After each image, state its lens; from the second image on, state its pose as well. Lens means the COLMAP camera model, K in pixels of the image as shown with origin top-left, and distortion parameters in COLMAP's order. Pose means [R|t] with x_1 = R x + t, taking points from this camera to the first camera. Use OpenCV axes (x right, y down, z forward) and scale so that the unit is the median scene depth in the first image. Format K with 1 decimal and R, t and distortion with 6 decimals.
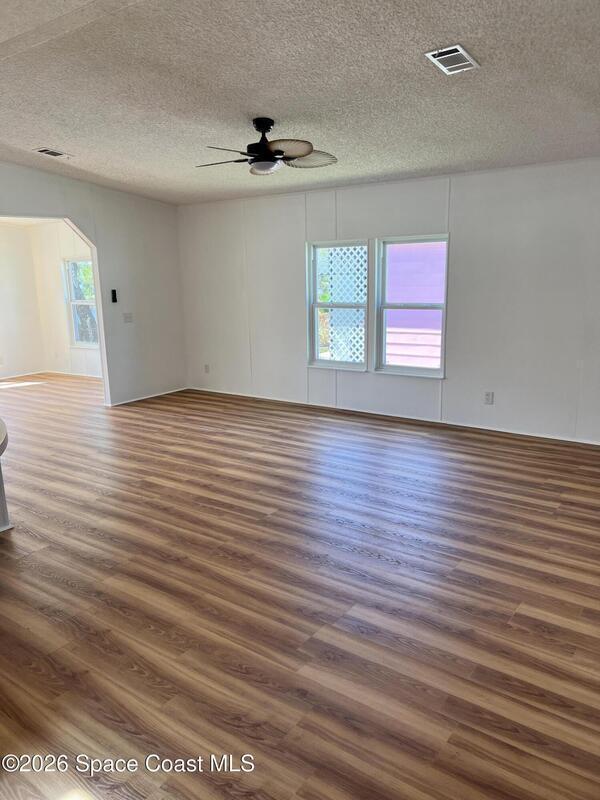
lens RADIAL K [[609.2, 0, 293.3], [0, 609.2, 403.7], [0, 0, 1]] dist [0.048926, -0.032986]
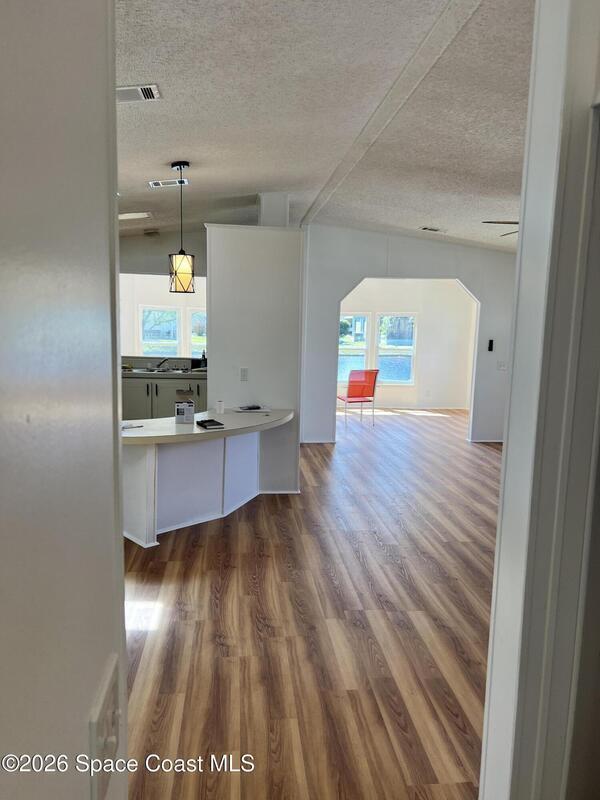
lens RADIAL K [[609.2, 0, 297.9], [0, 609.2, 400.4], [0, 0, 1]] dist [0.048926, -0.032986]
pose [[0.680539, 0.142306, -0.718760, 0.862141], [-0.205432, 0.978671, -0.000743, -0.013702], [0.703324, 0.148162, 0.695258, -0.035863]]
